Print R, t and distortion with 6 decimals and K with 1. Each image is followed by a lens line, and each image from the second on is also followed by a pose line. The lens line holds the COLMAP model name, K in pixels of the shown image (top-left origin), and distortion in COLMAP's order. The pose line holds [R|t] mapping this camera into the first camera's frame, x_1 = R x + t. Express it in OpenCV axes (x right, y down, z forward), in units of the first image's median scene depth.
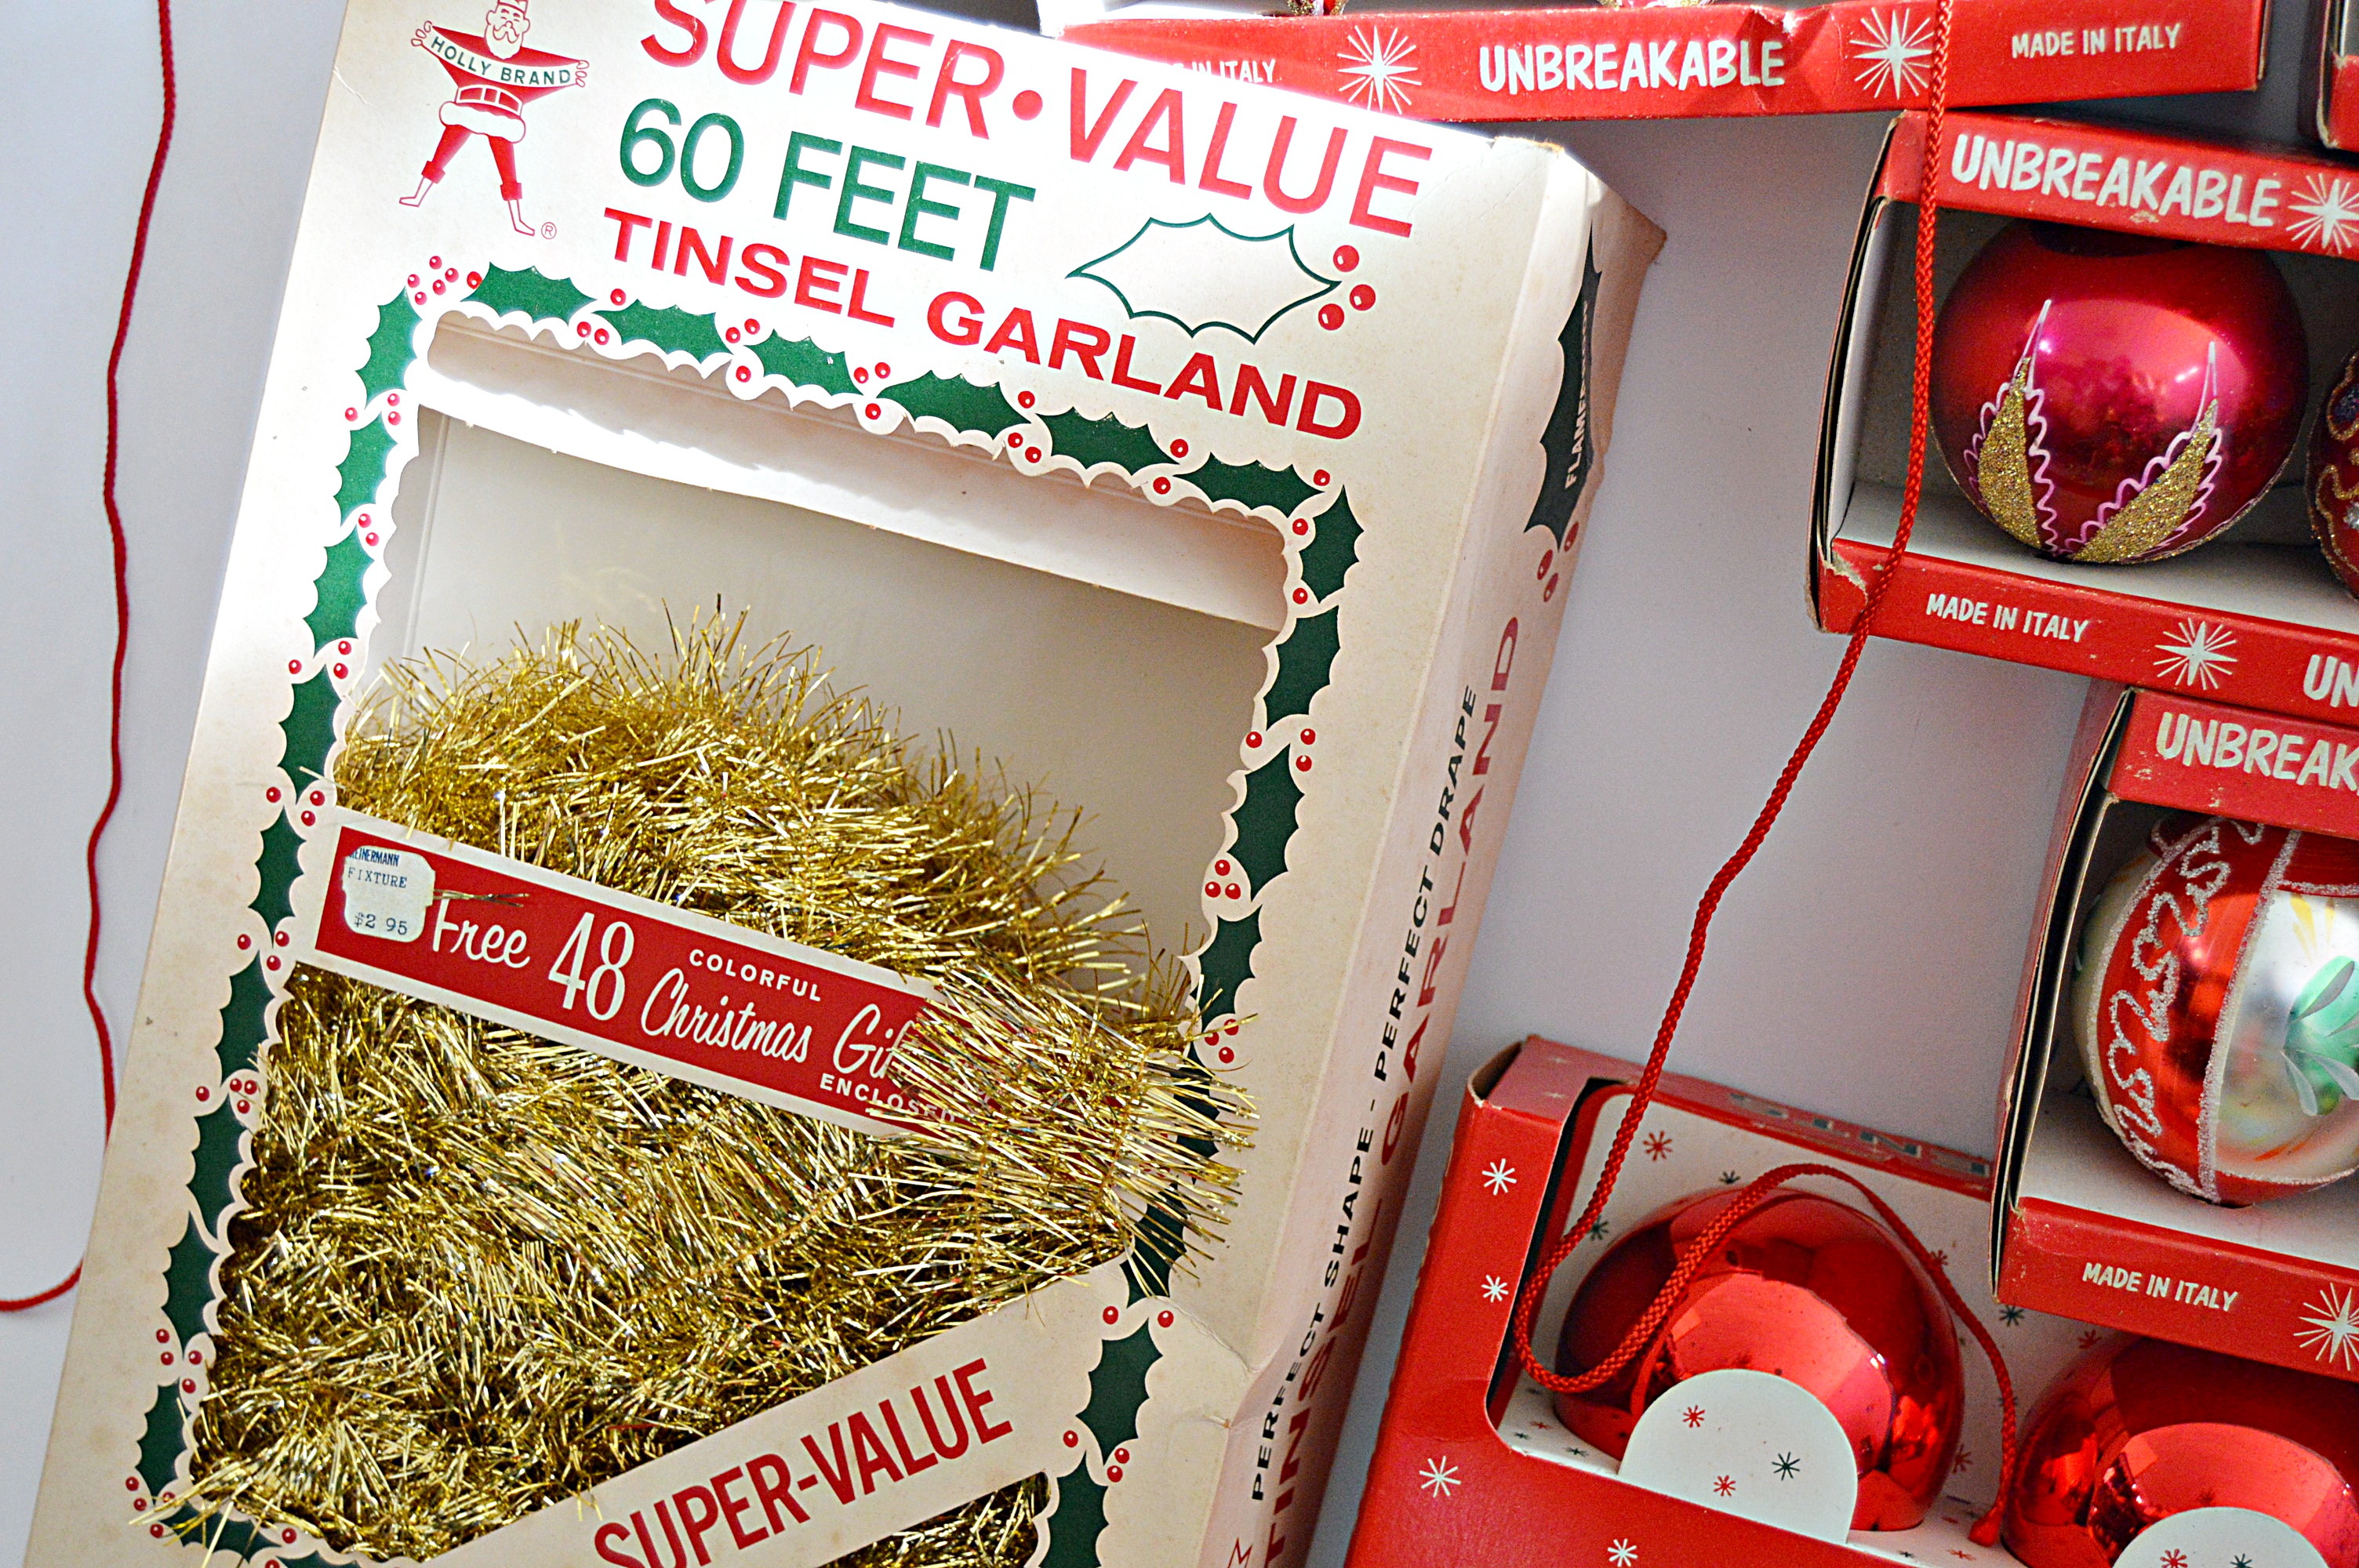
lens RADIAL K [[3405.4, 0, 1180.8], [0, 3405.4, 802.7], [0, 0, 1]] dist [-0.048315, 0.000000]
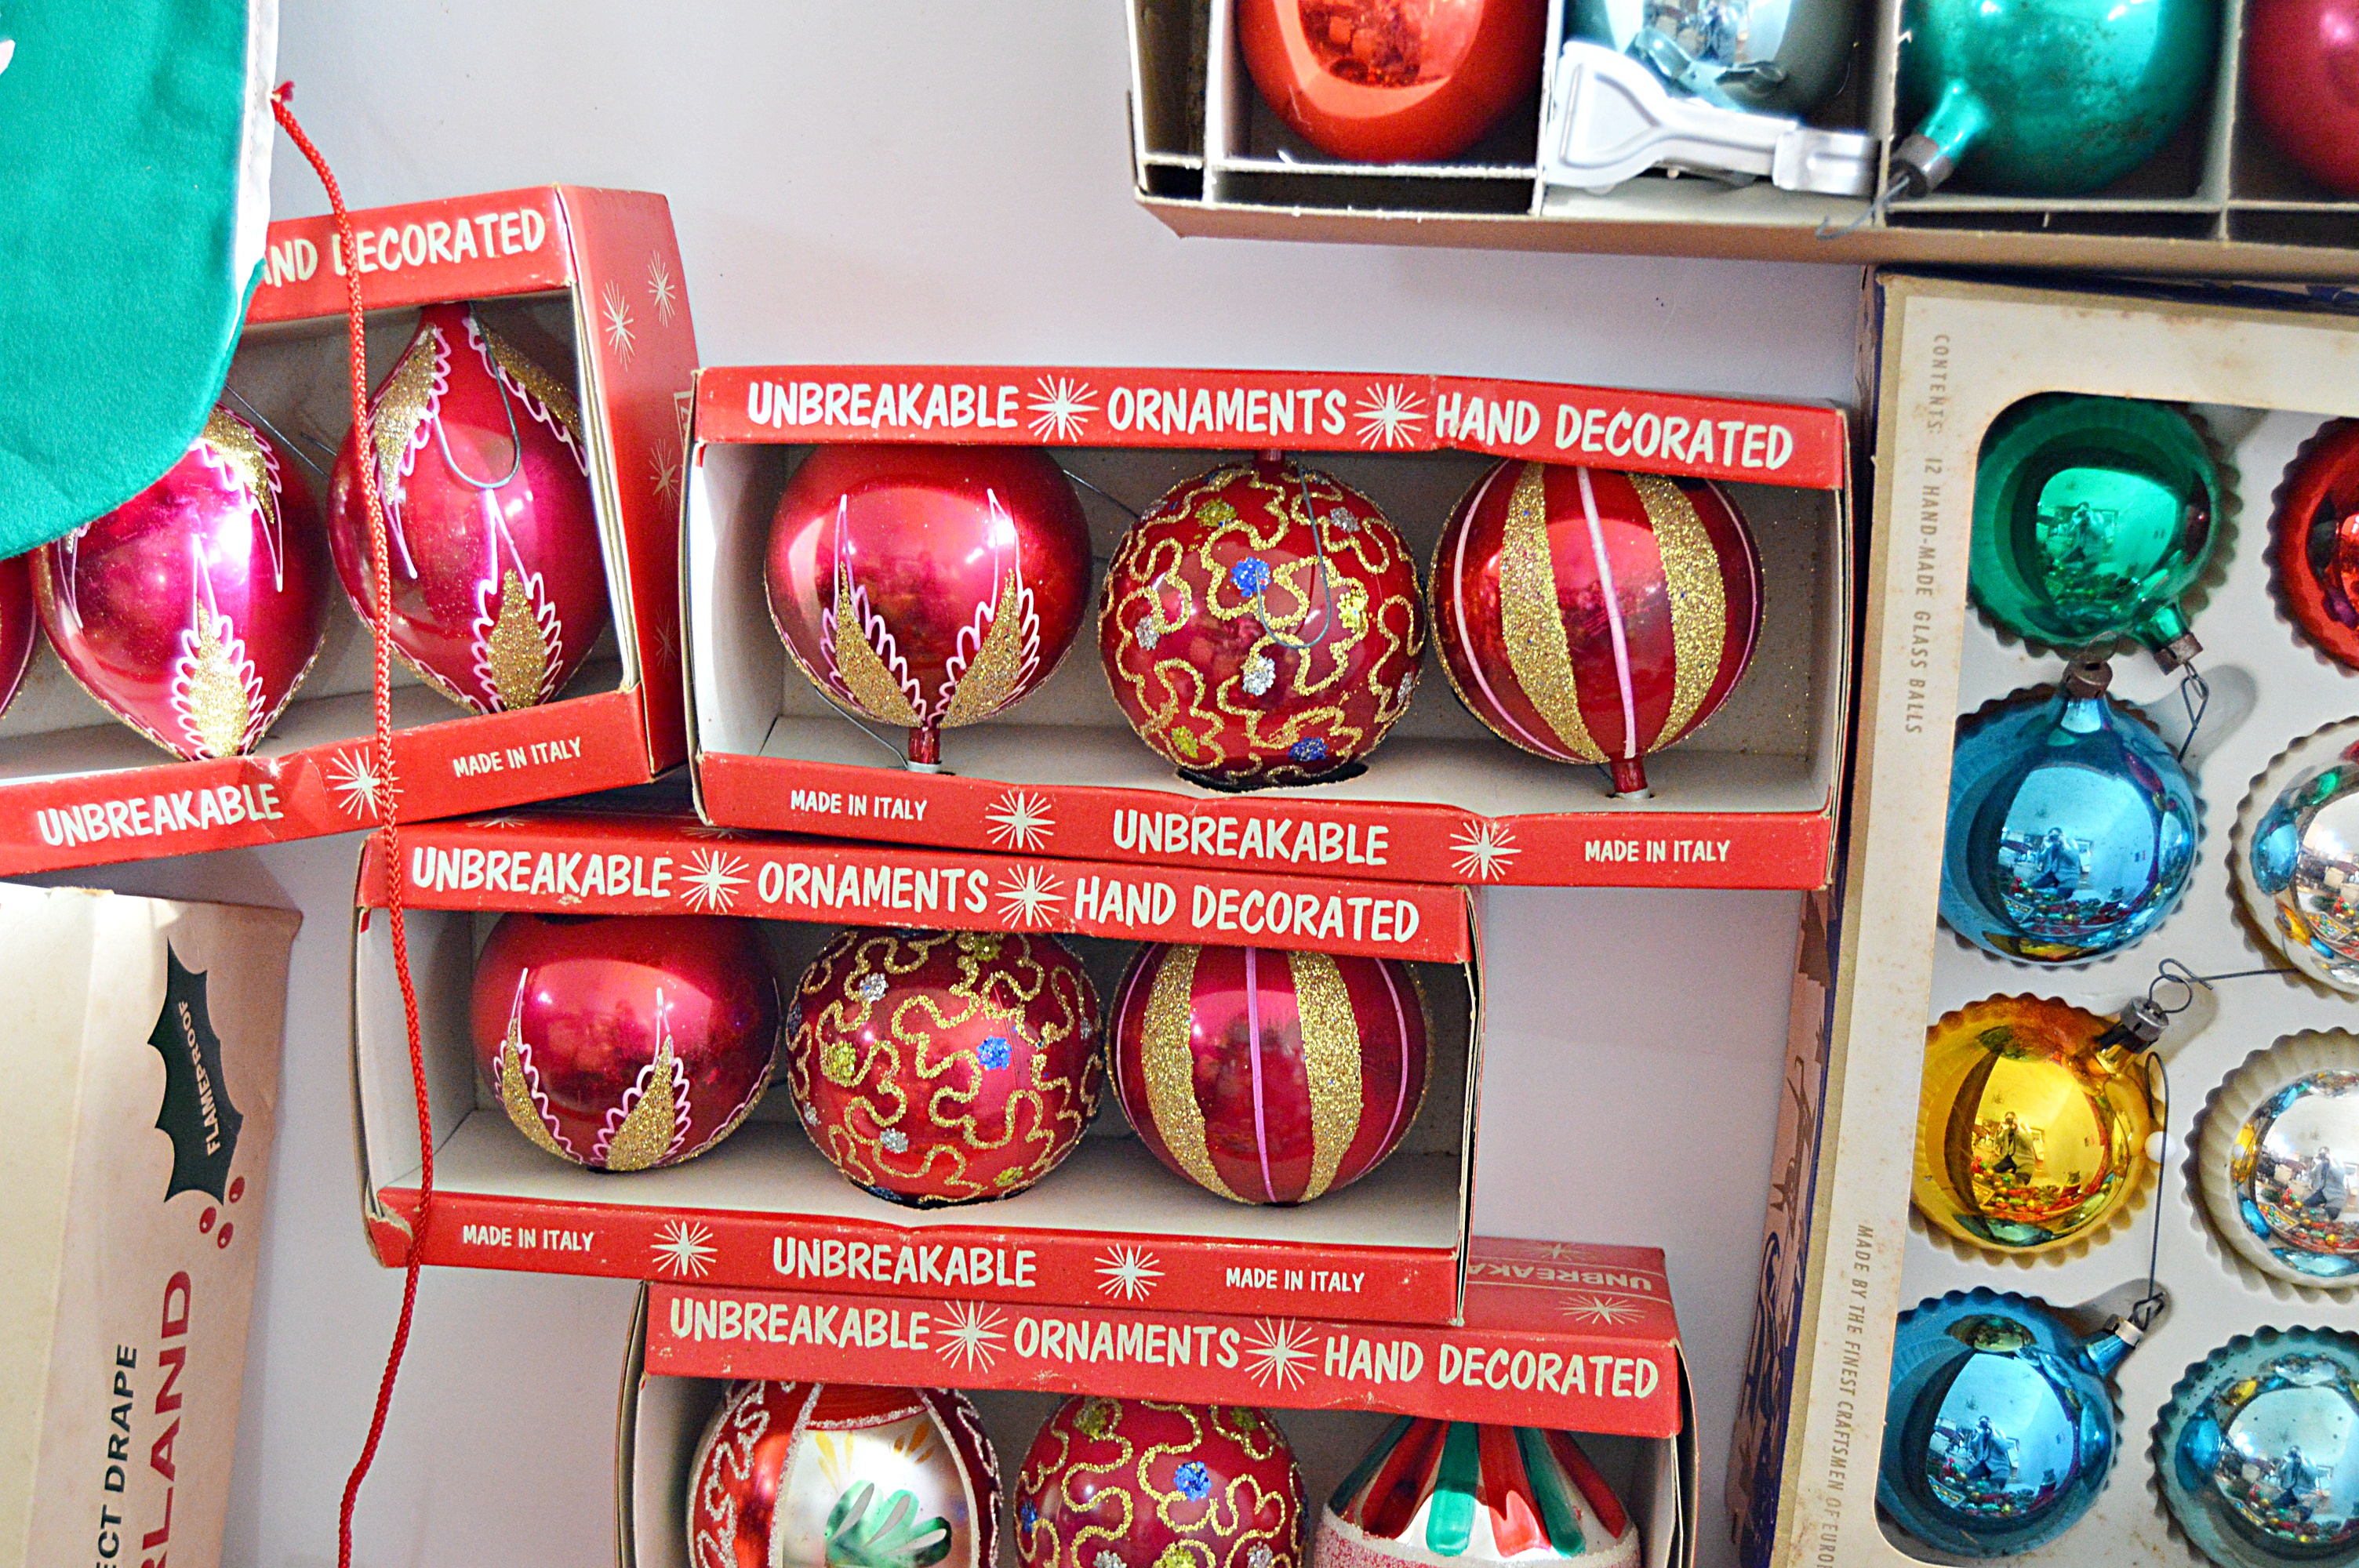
lens RADIAL K [[3405.4, 0, 1187.6], [0, 3405.4, 795.4], [0, 0, 1]] dist [-0.048315, 0.000000]
pose [[0.982513, -0.123480, 0.139359, 0.307491], [0.138551, 0.984862, -0.104170, -0.048838], [-0.124387, 0.121656, 0.984747, -0.201035]]
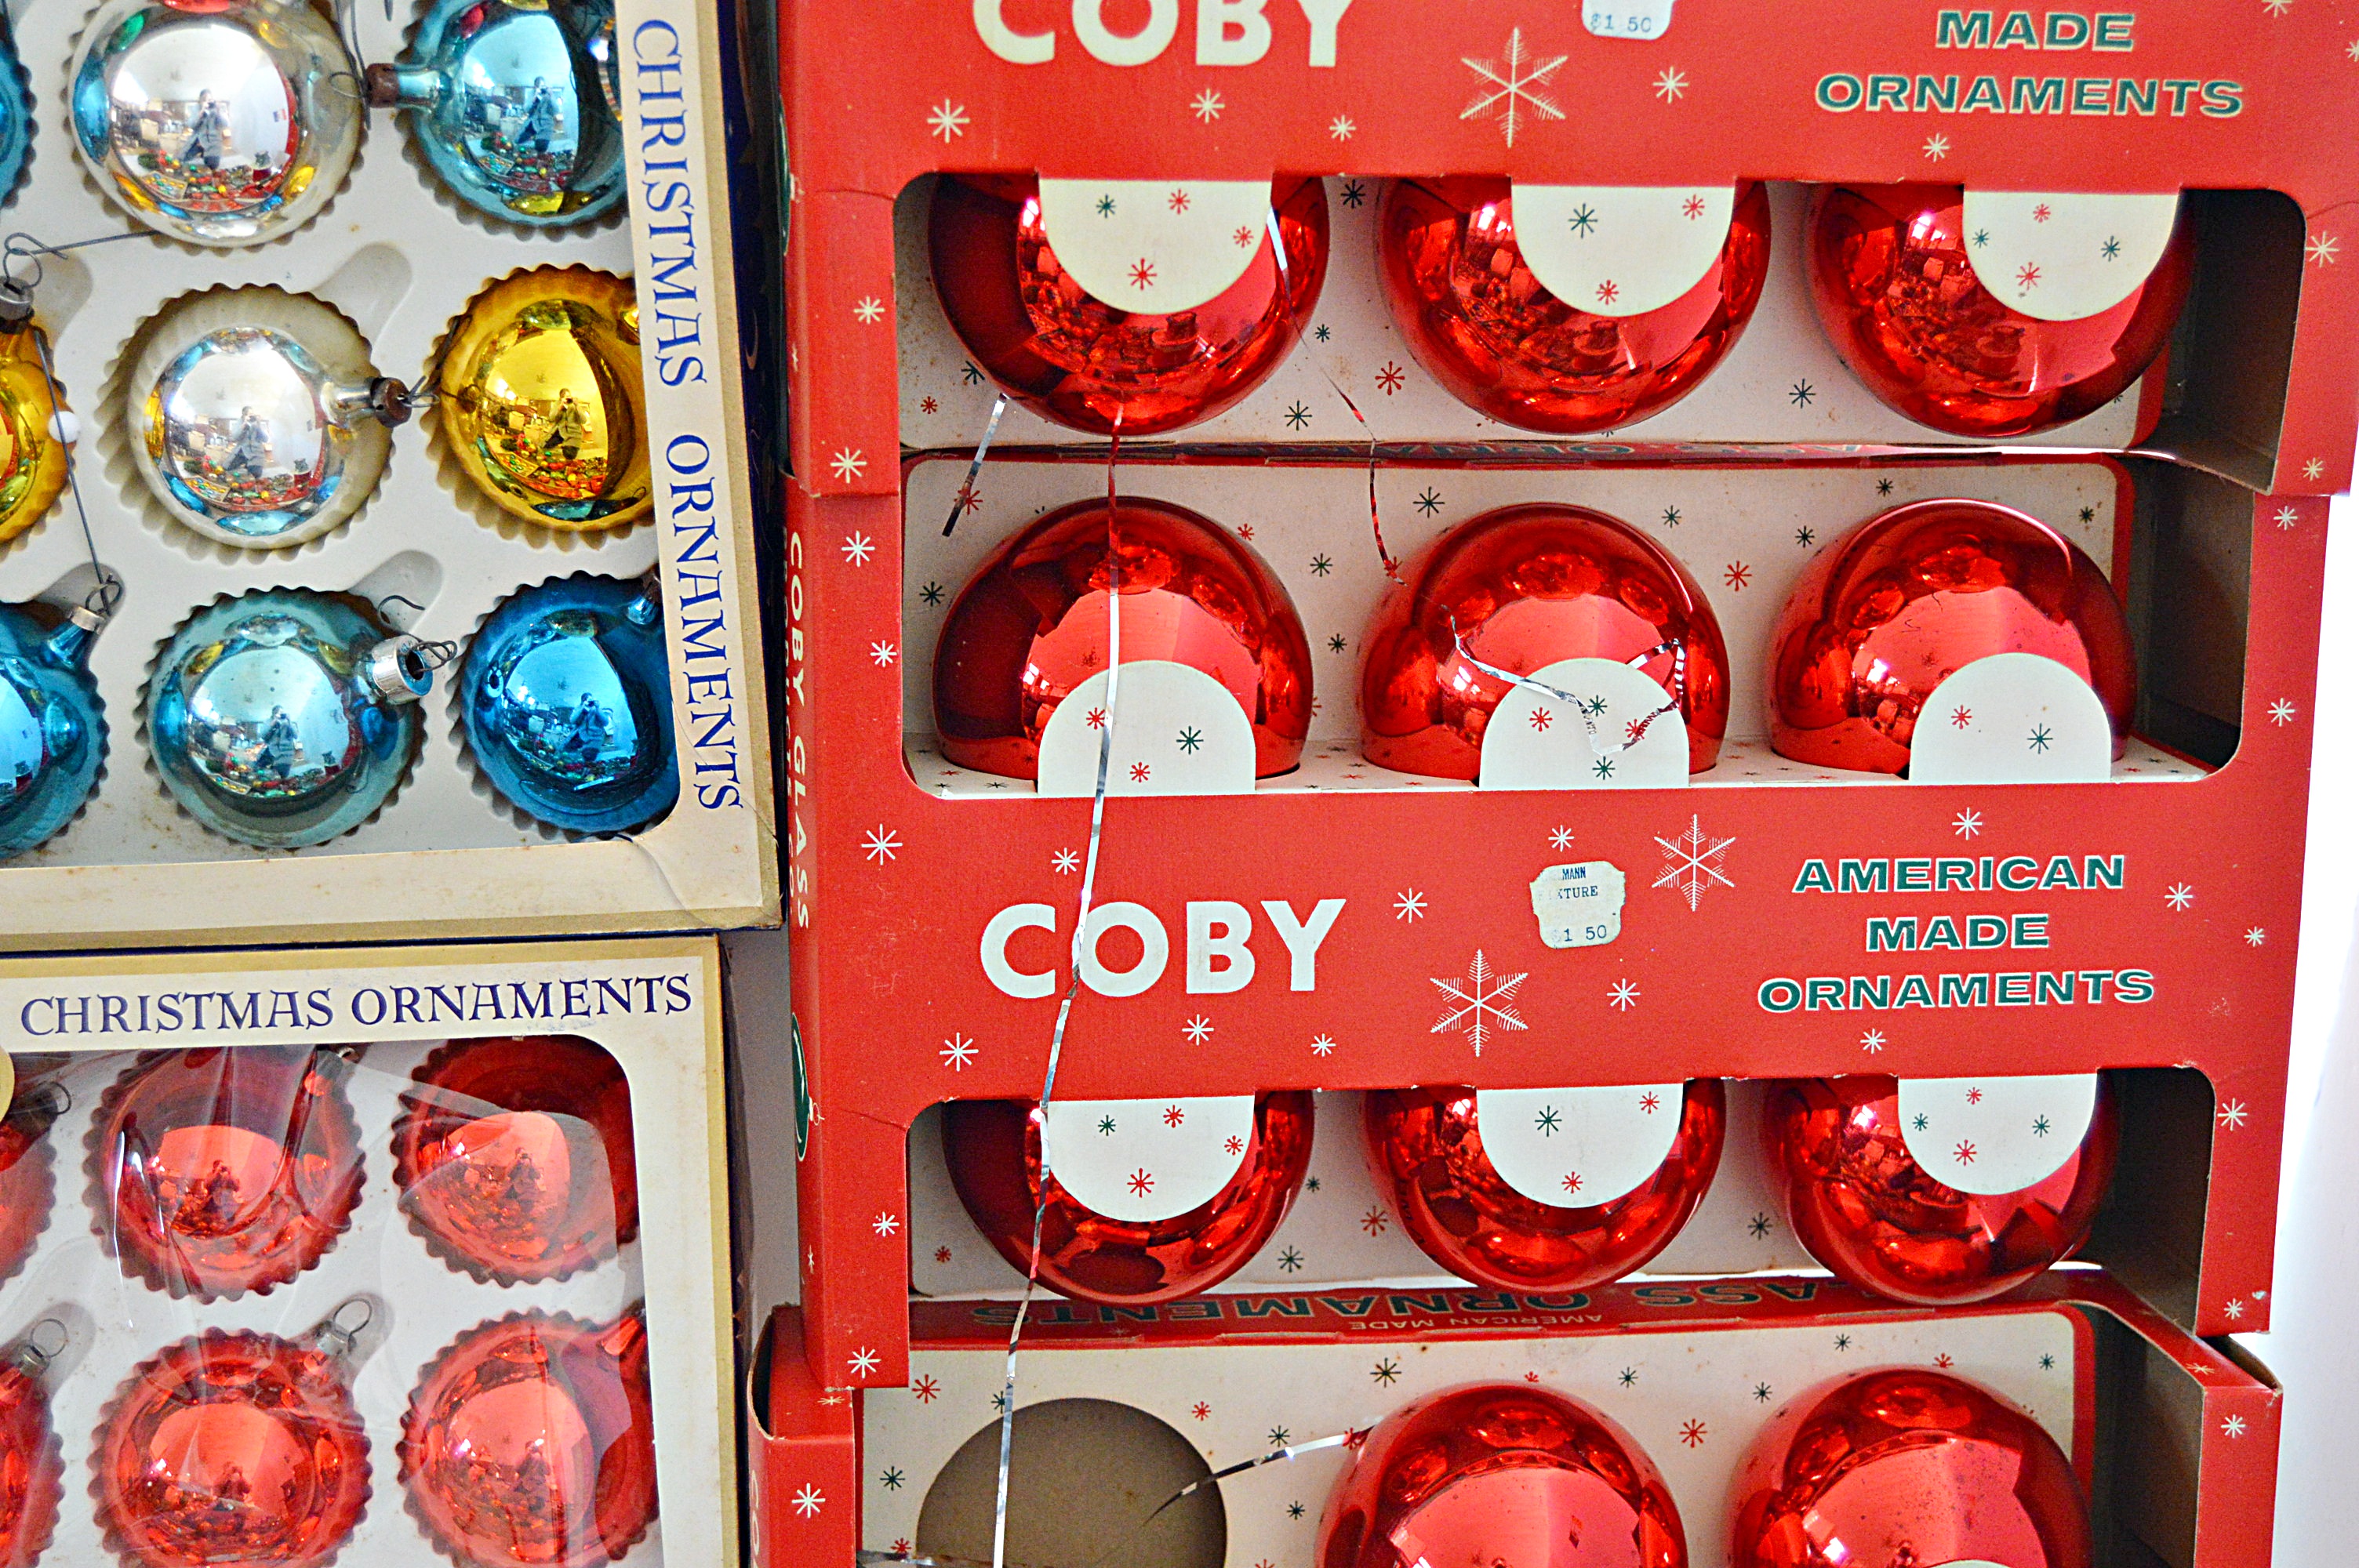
lens RADIAL K [[3405.4, 0, 1166.8], [0, 3405.4, 784.0], [0, 0, 1]] dist [-0.048315, 0.000000]
pose [[0.910616, -0.284378, 0.299845, 0.725767], [0.270887, 0.958709, 0.086584, 0.106540], [-0.312086, 0.002380, 0.950051, -0.288045]]
